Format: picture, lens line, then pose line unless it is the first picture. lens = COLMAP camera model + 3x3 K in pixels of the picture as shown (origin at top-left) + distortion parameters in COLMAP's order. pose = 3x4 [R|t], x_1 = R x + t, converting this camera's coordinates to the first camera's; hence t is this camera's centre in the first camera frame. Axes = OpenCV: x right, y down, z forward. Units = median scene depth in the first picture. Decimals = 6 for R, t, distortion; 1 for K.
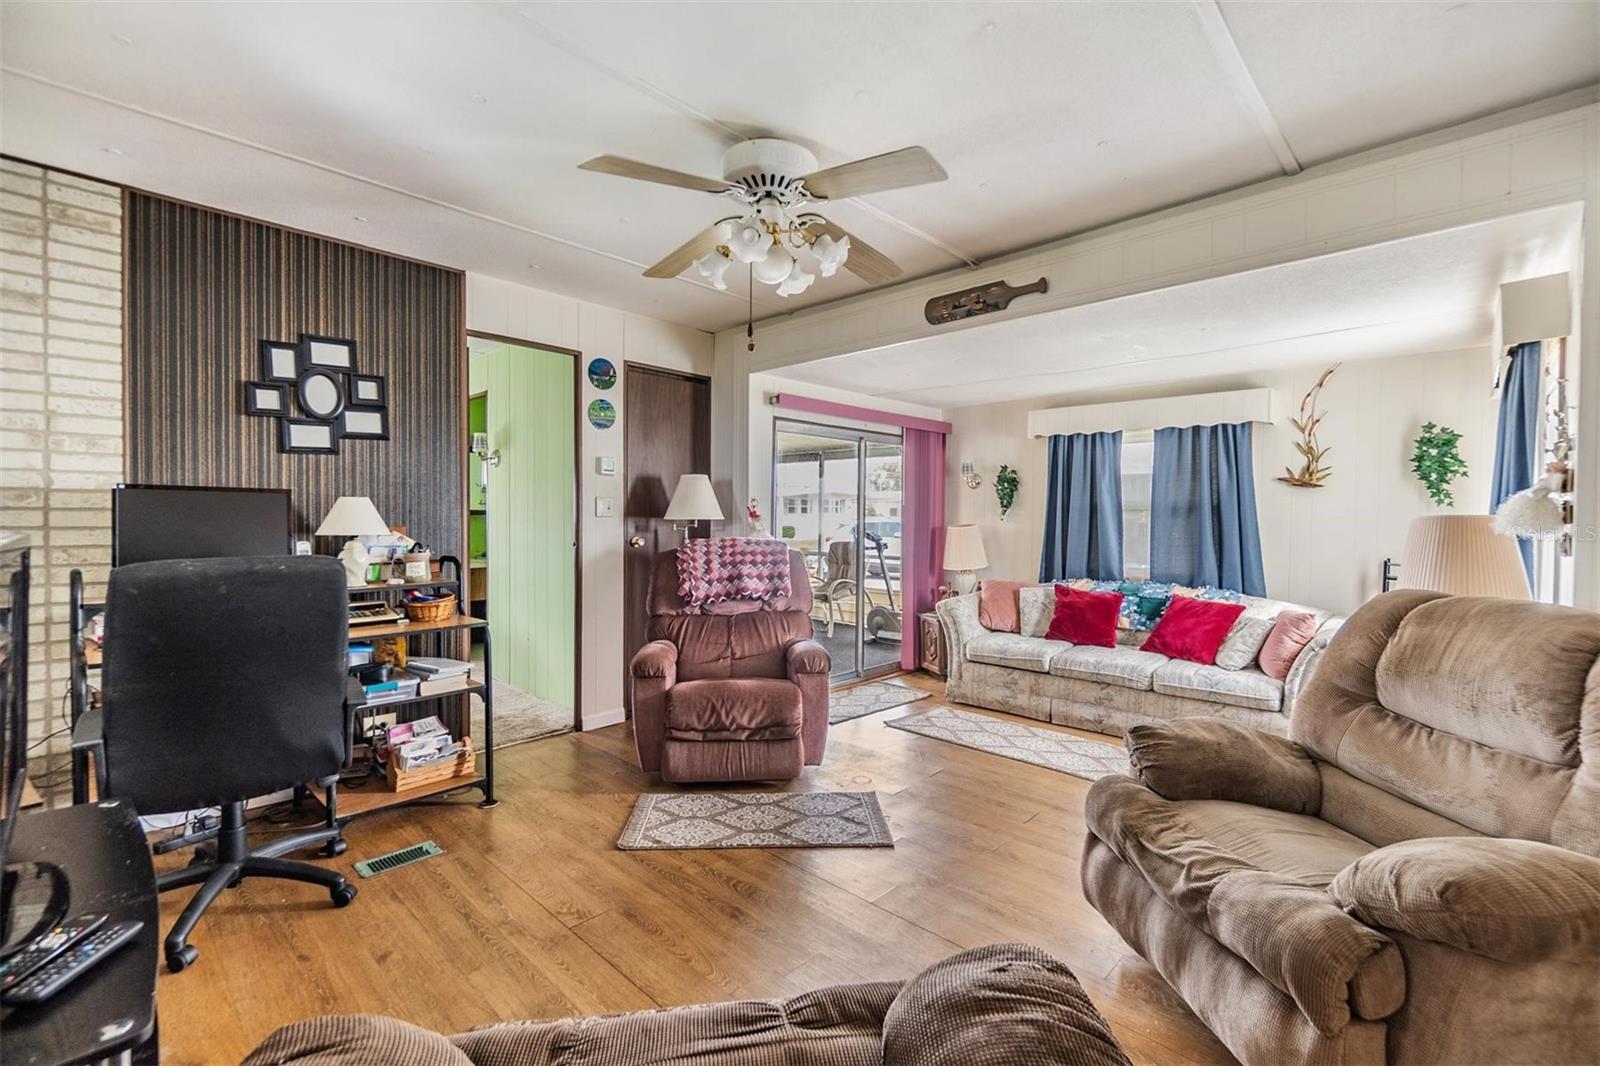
lens RADIAL K [[697.9, 0, 797.1], [0, 697.9, 522.6], [0, 0, 1]] dist [-0.001575, -0.000478]
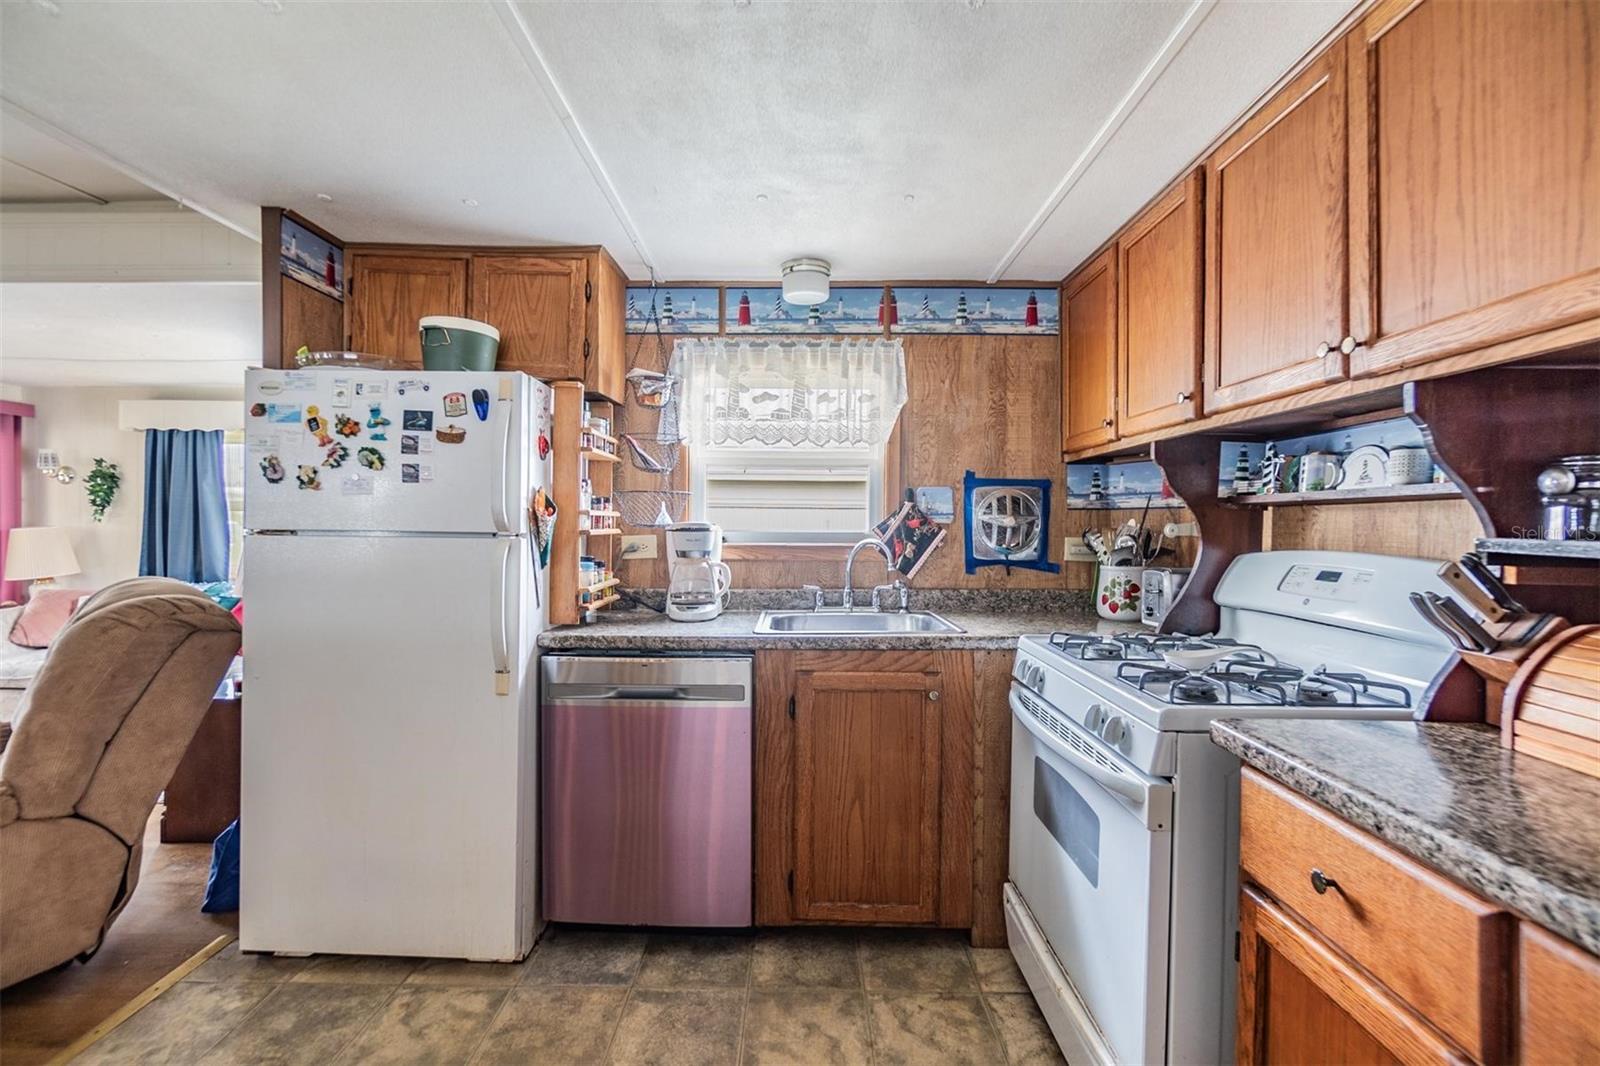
lens RADIAL K [[699.9, 0, 801.1], [0, 699.9, 531.3], [0, 0, 1]] dist [-0.001467, -0.000753]
pose [[0.727525, -0.009258, 0.686019, 0.535126], [0.003900, 0.999949, 0.009359, 0.006168], [-0.686070, -0.004134, 0.727524, -0.386458]]
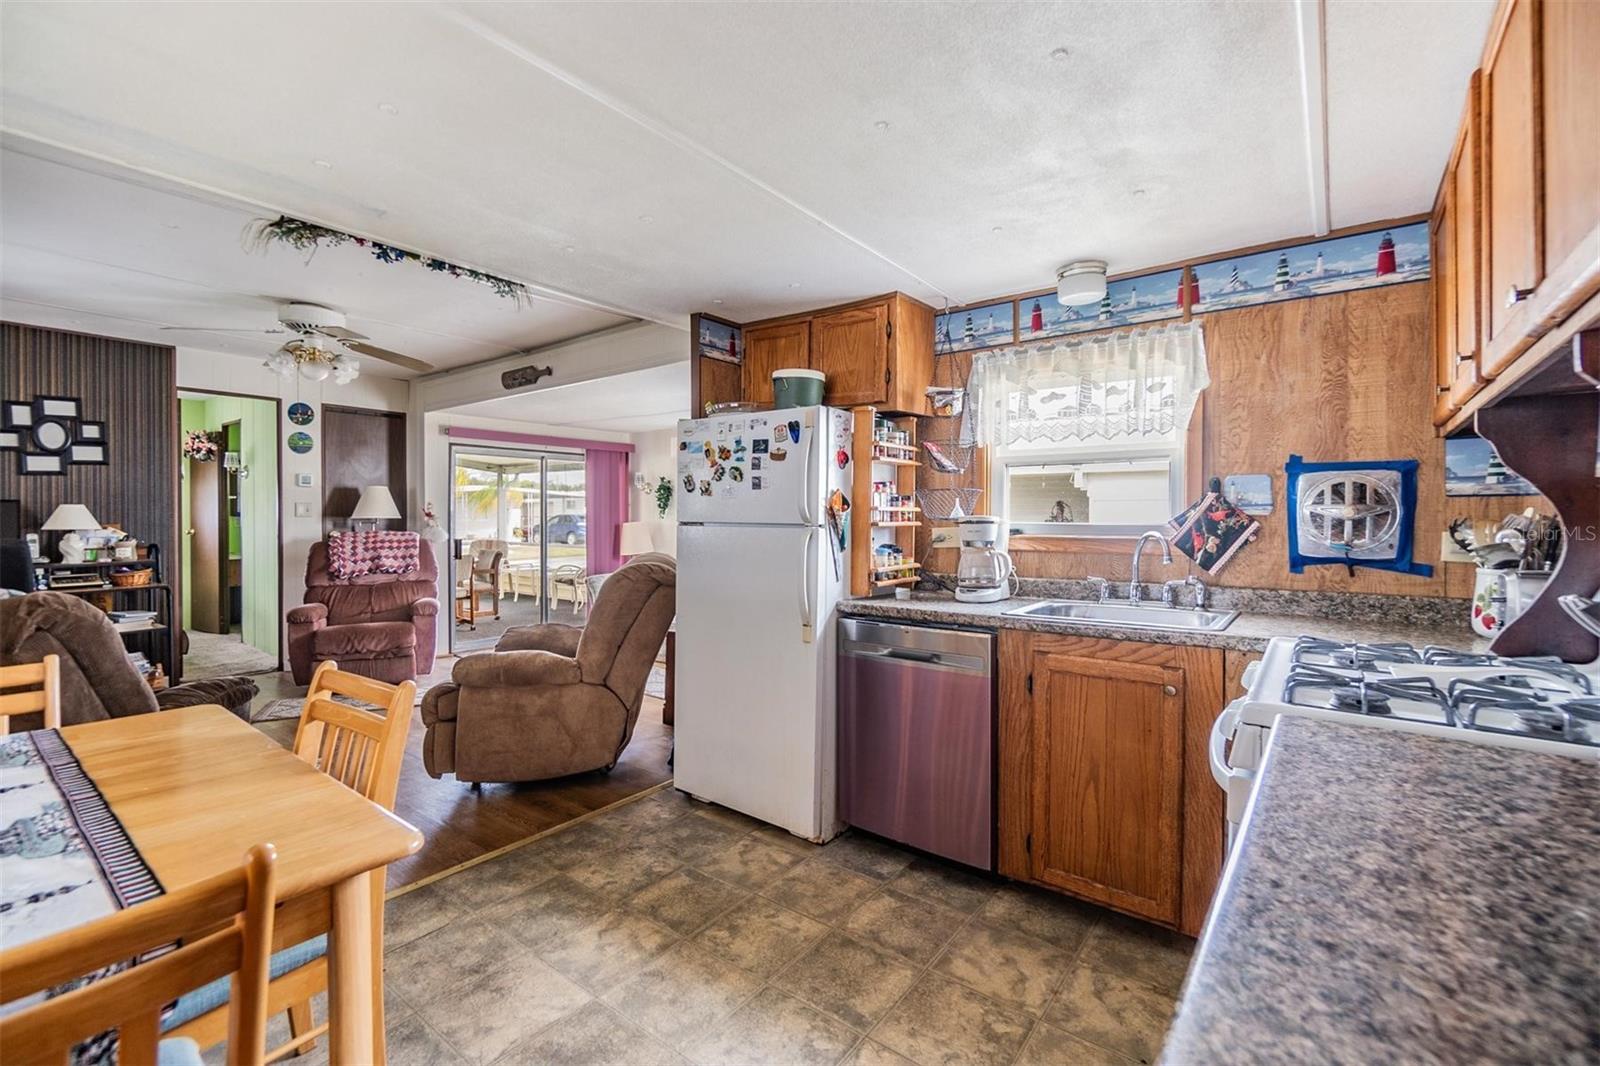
lens RADIAL K [[706.1, 0, 798.4], [0, 706.1, 523.3], [0, 0, 1]] dist [-0.000365, 0.000069]
pose [[0.994451, -0.005718, 0.105049, 0.658971], [0.005674, 0.999984, 0.000715, 0.010304], [-0.105051, -0.000115, 0.994467, -0.590866]]
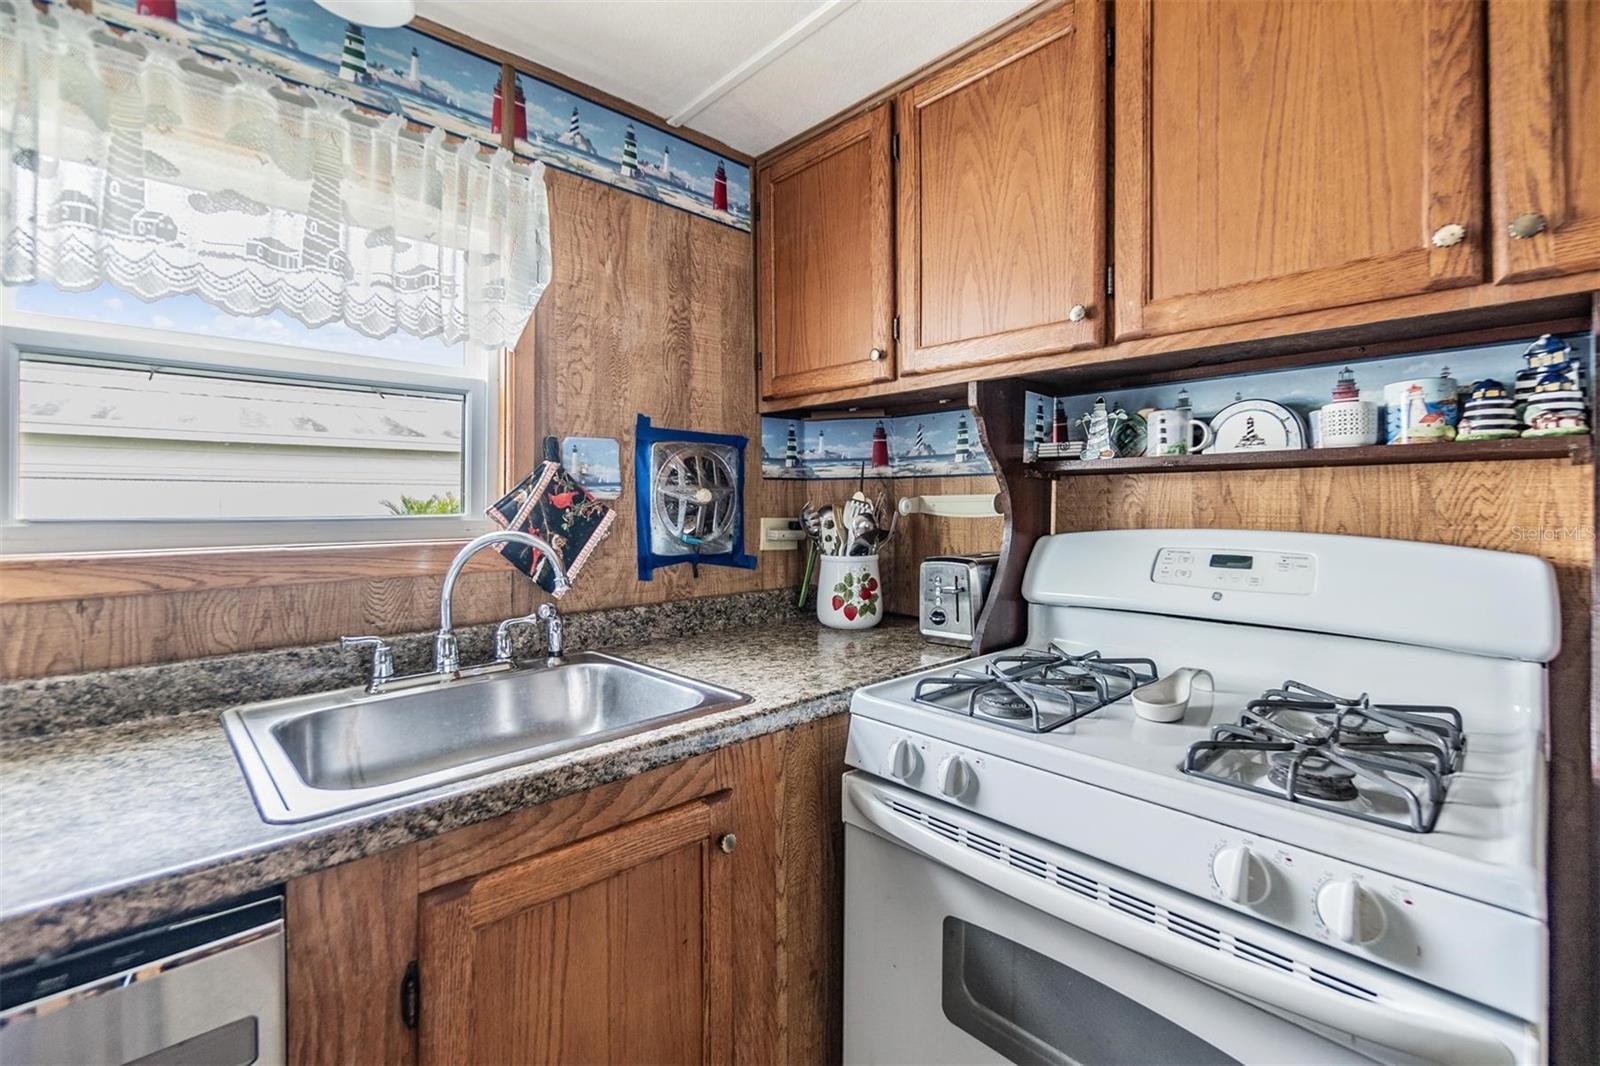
lens RADIAL K [[705.3, 0, 794.6], [0, 705.3, 500.2], [0, 0, 1]] dist [-0.004337, -0.000224]
pose [[0.066861, -0.003463, 0.997756, 0.734713], [0.011637, 0.999929, 0.002691, 0.005950], [-0.997694, 0.011431, 0.066897, -0.070315]]
